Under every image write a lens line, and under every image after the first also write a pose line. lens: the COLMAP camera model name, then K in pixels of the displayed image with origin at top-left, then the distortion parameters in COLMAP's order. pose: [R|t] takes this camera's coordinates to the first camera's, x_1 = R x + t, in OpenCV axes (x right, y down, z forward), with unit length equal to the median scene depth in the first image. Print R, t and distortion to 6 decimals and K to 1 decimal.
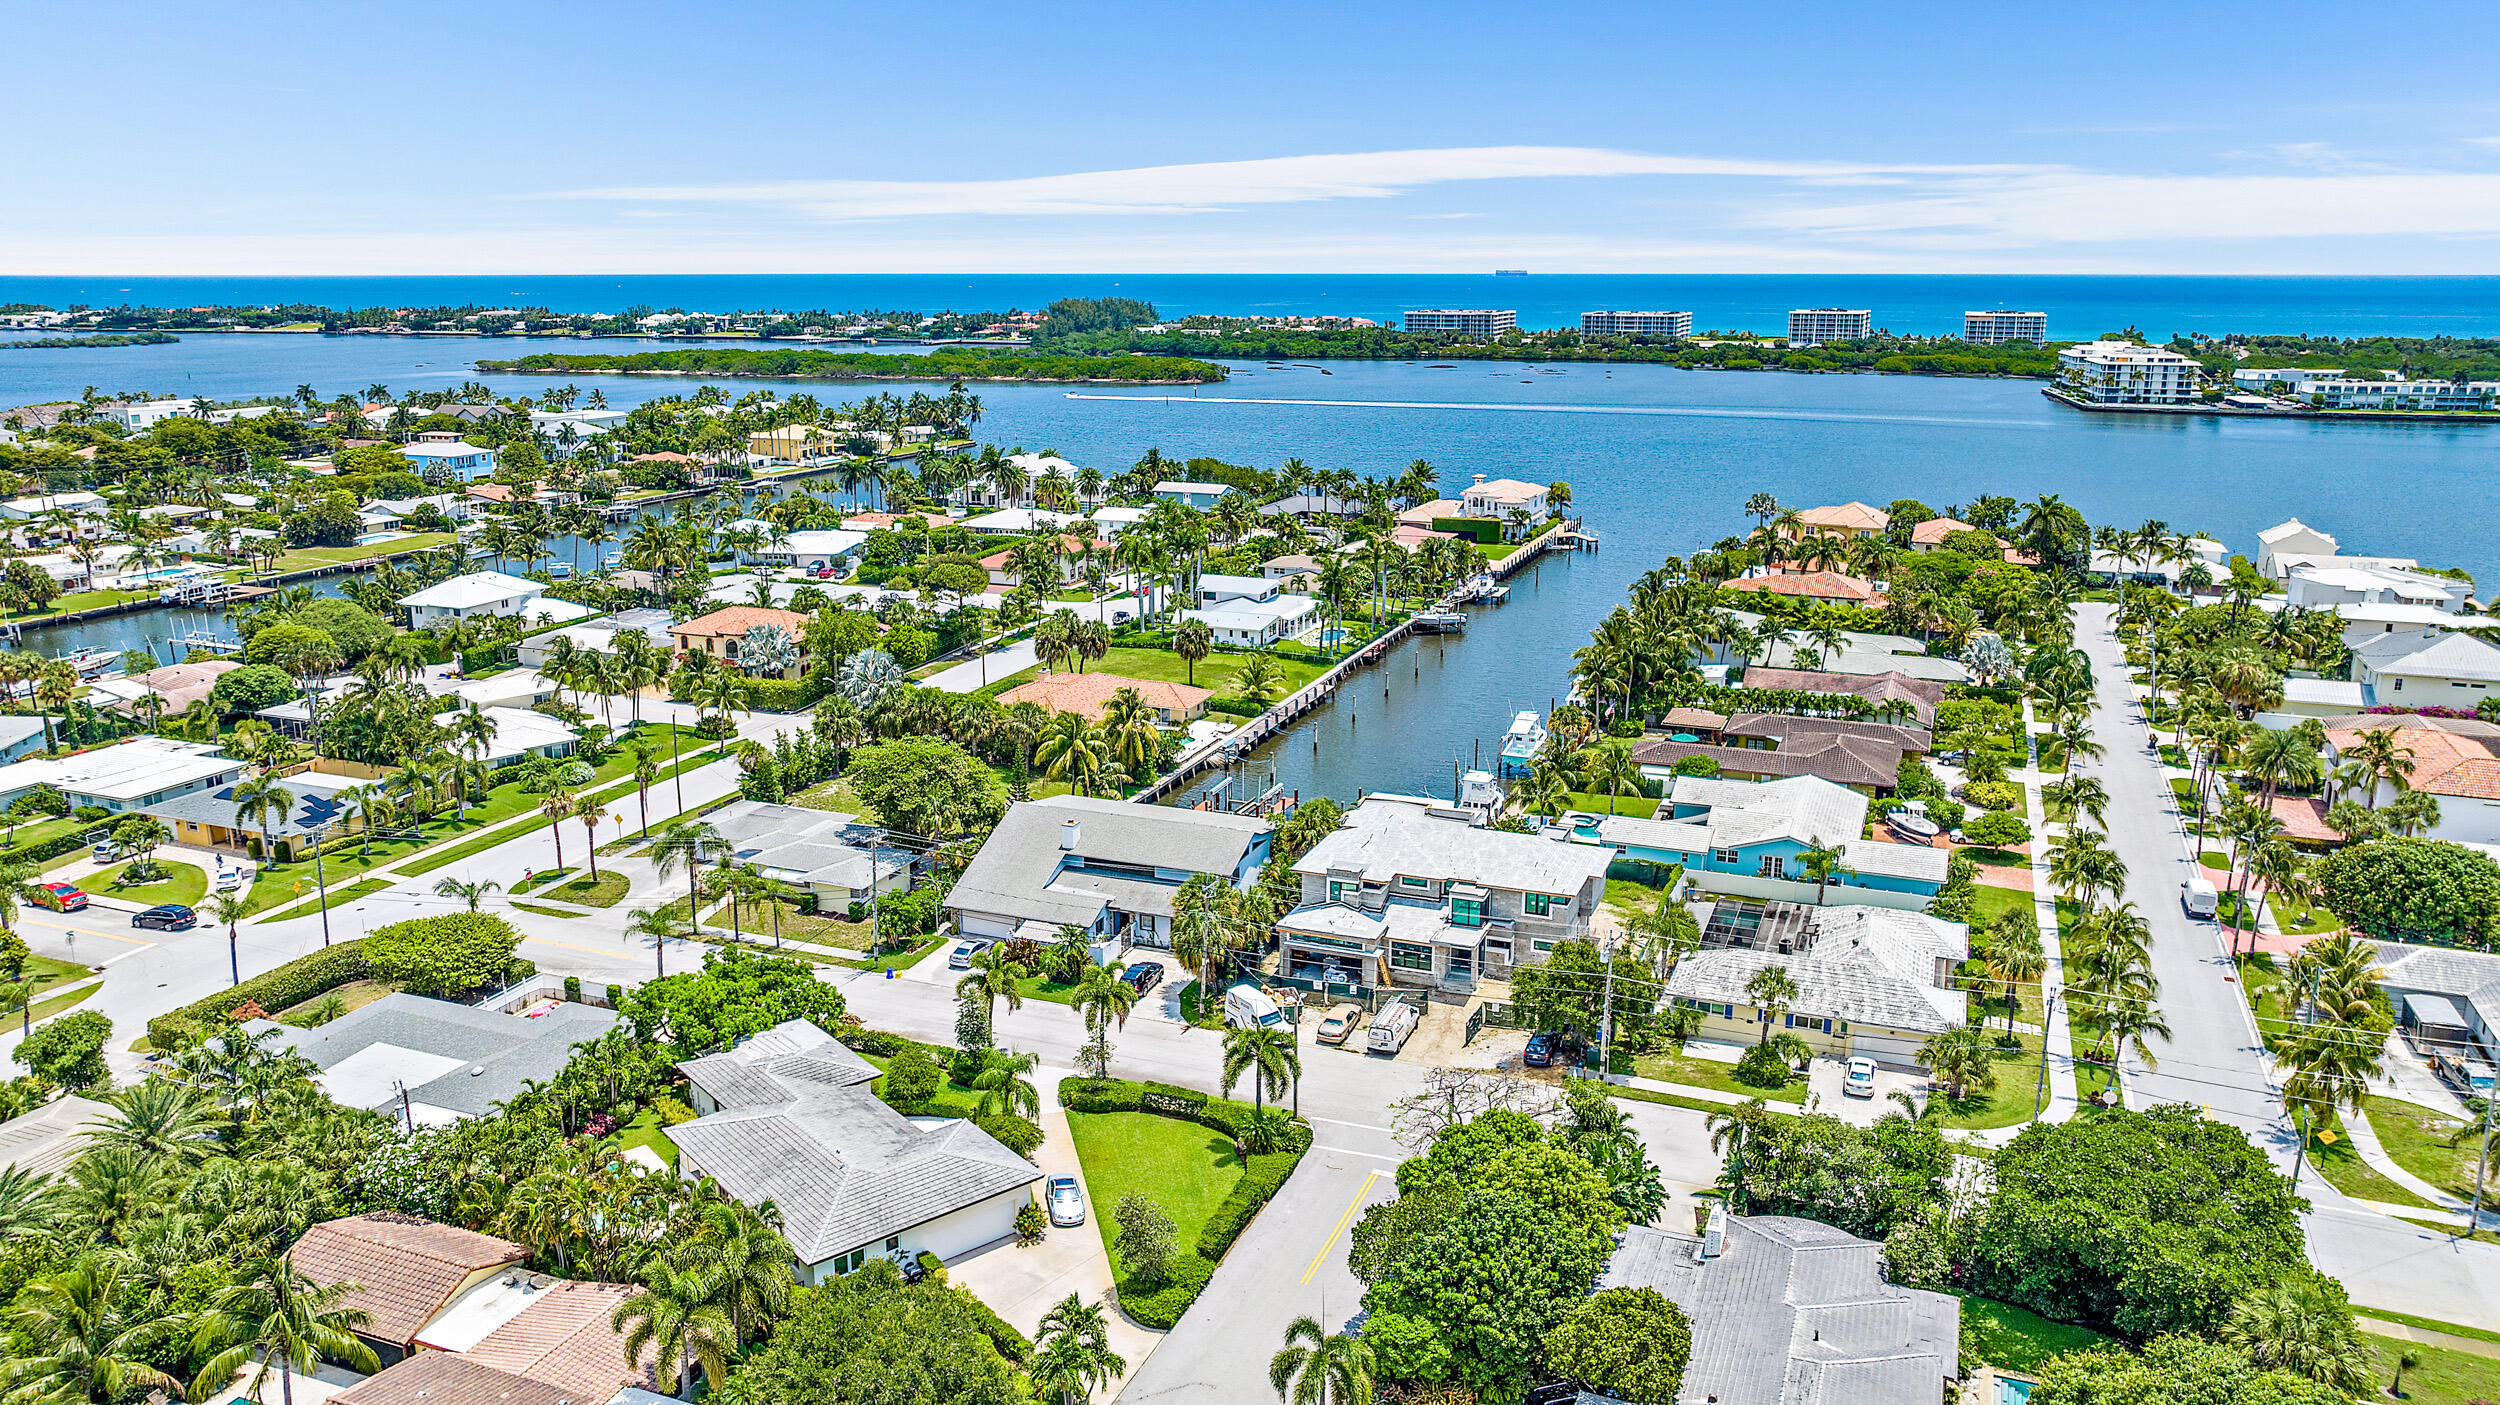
lens RADIAL K [[1743.0, 0, 1244.1], [0, 1743.0, 706.2], [0, 0, 1]] dist [-0.026518, 0.015302]
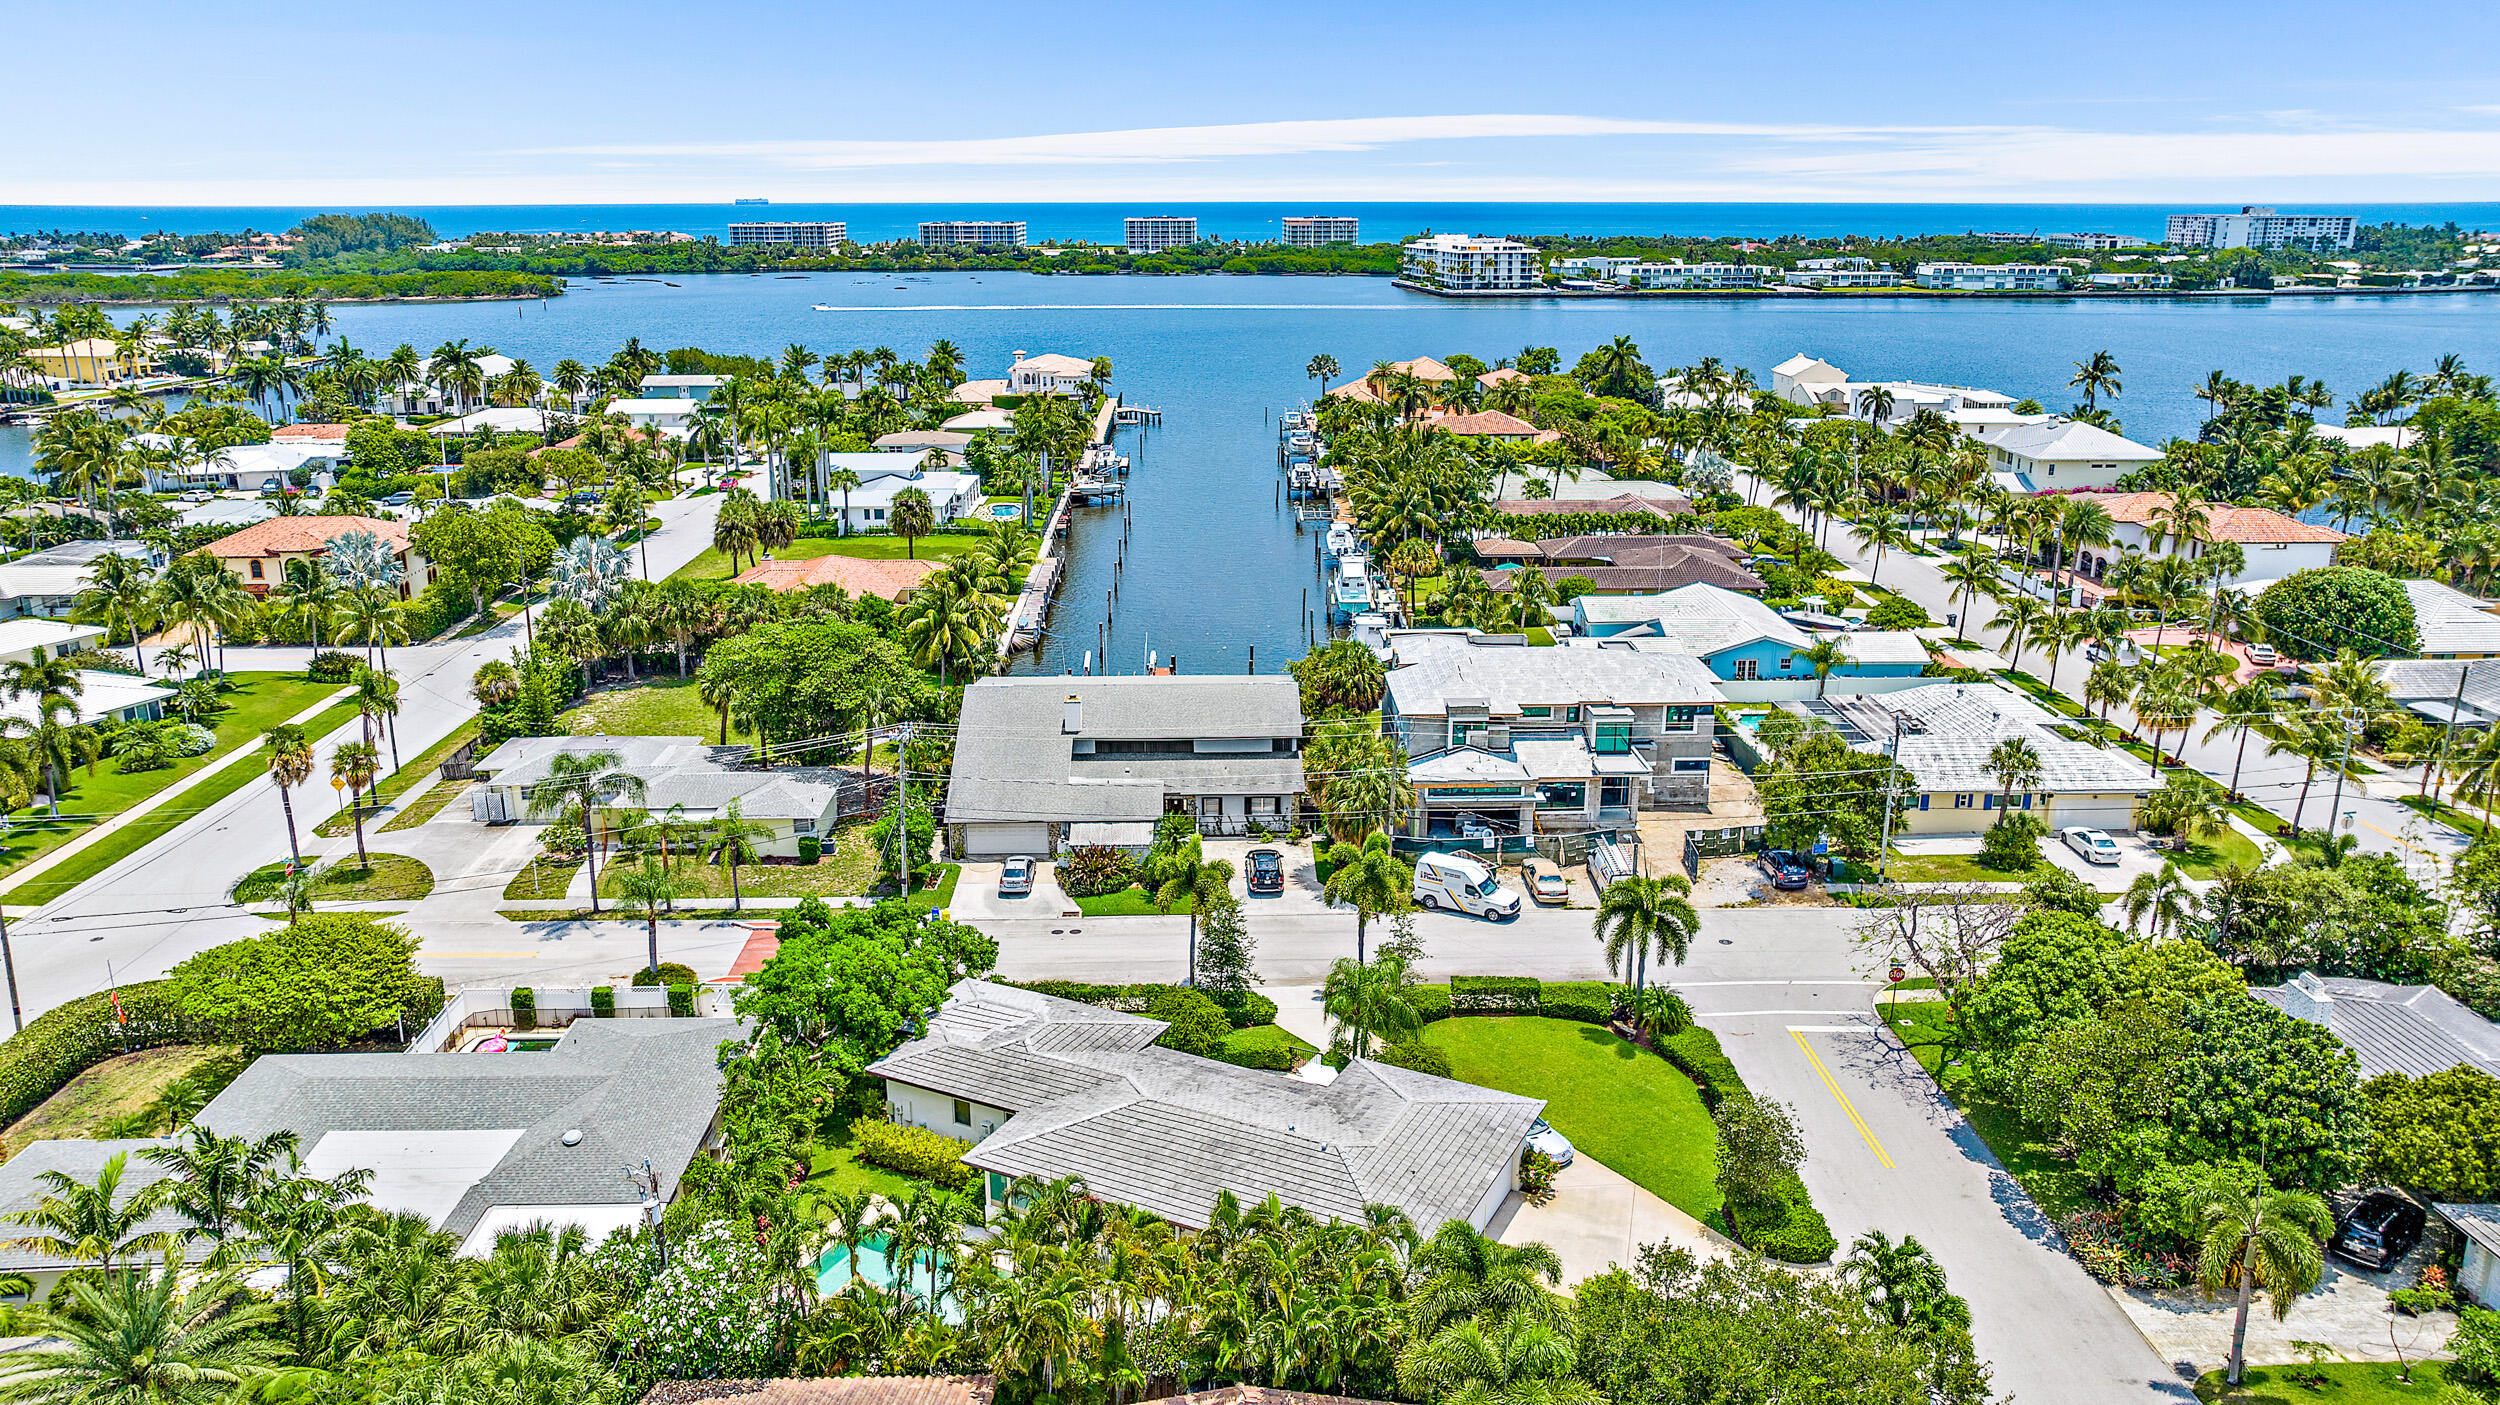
lens RADIAL K [[1743.0, 0, 1246.2], [0, 1743.0, 694.4], [0, 0, 1]] dist [-0.026518, 0.015302]
pose [[0.919779, -0.108096, 0.377255, -0.145799], [0.095429, 0.994068, 0.052171, 0.014303], [-0.380657, -0.011984, 0.924639, 0.111213]]
